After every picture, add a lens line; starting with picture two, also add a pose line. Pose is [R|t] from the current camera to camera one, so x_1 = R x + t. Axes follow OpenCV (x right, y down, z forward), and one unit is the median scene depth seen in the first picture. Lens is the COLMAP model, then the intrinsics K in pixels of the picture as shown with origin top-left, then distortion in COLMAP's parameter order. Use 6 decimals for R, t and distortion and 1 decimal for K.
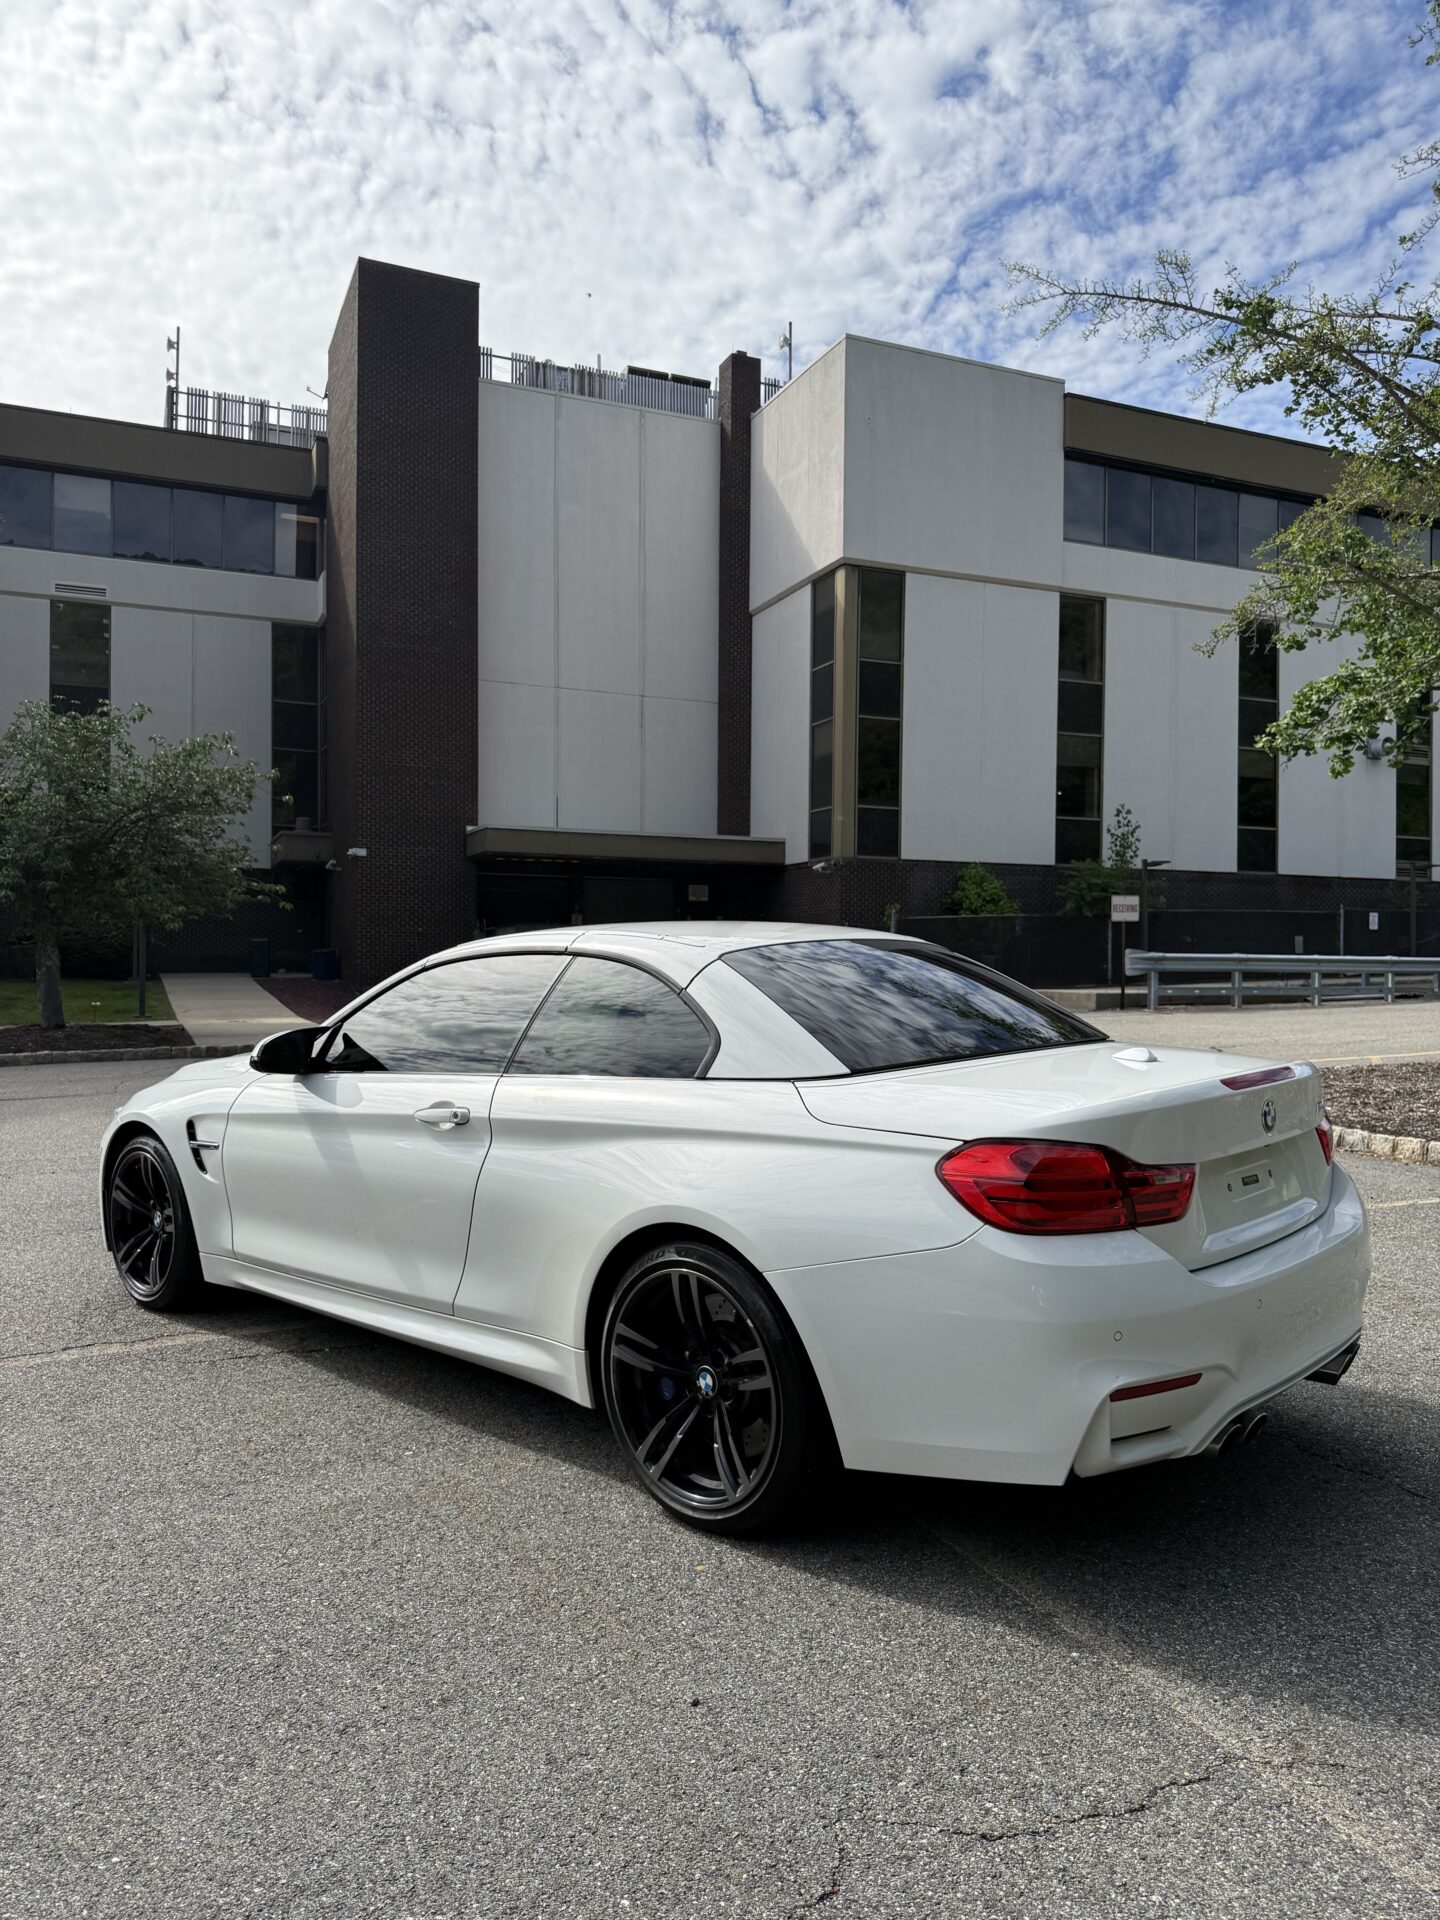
lens RADIAL K [[1370.1, 0, 712.1], [0, 1370.1, 977.9], [0, 0, 1]] dist [0.019230, -0.016628]
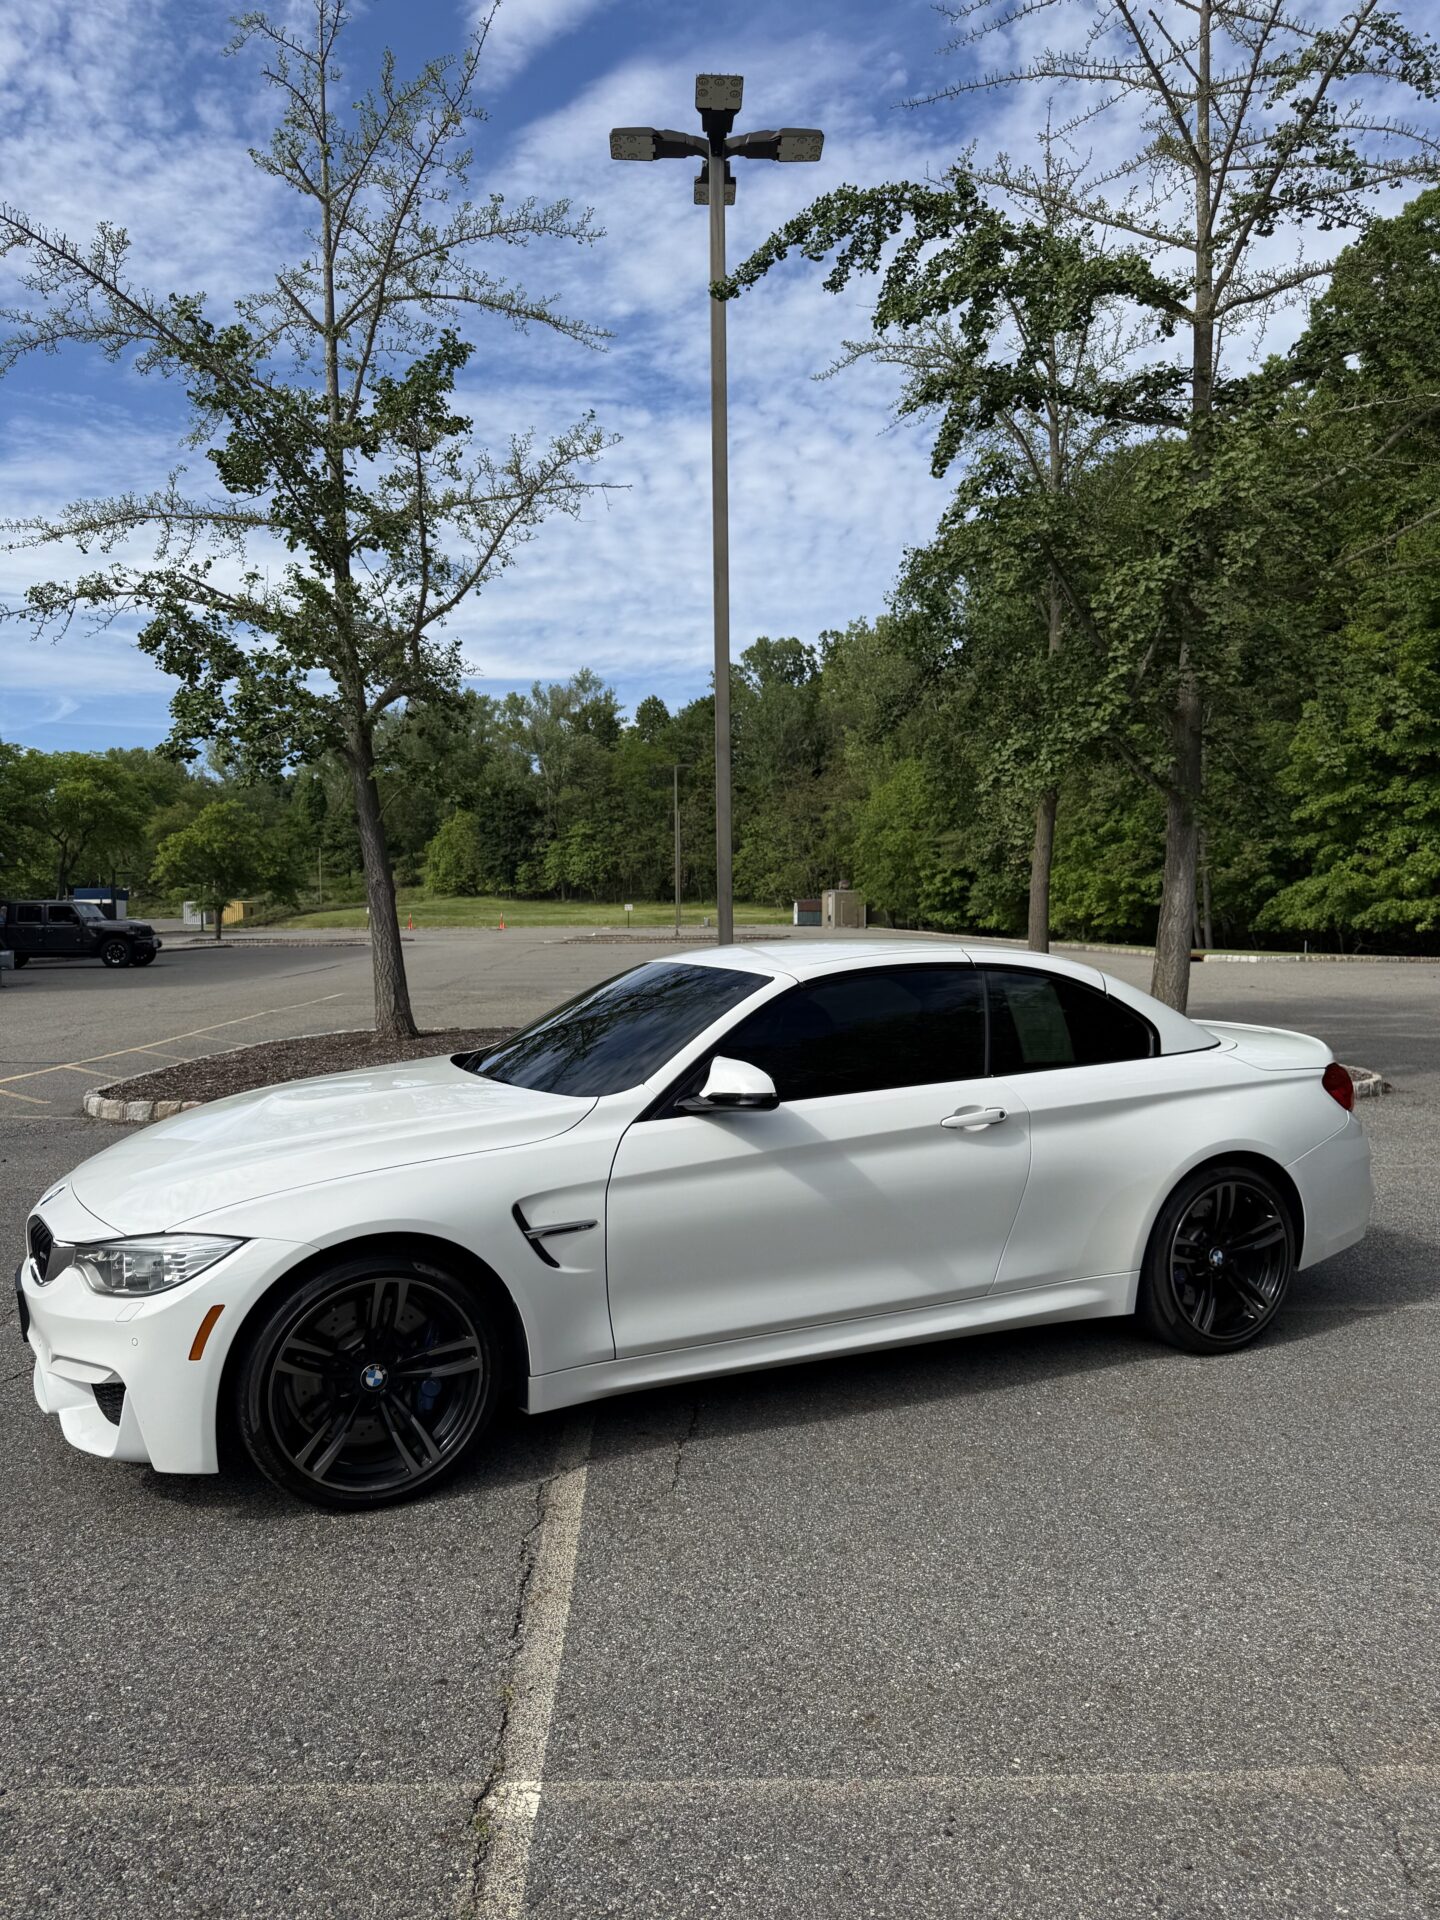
lens RADIAL K [[1370.1, 0, 722.5], [0, 1370.1, 954.0], [0, 0, 1]] dist [0.019230, -0.016628]
pose [[0.353348, -0.012897, 0.935403, -0.213996], [0.017896, 0.999815, 0.007025, -0.007329], [-0.935321, 0.014257, 0.353514, 0.130563]]
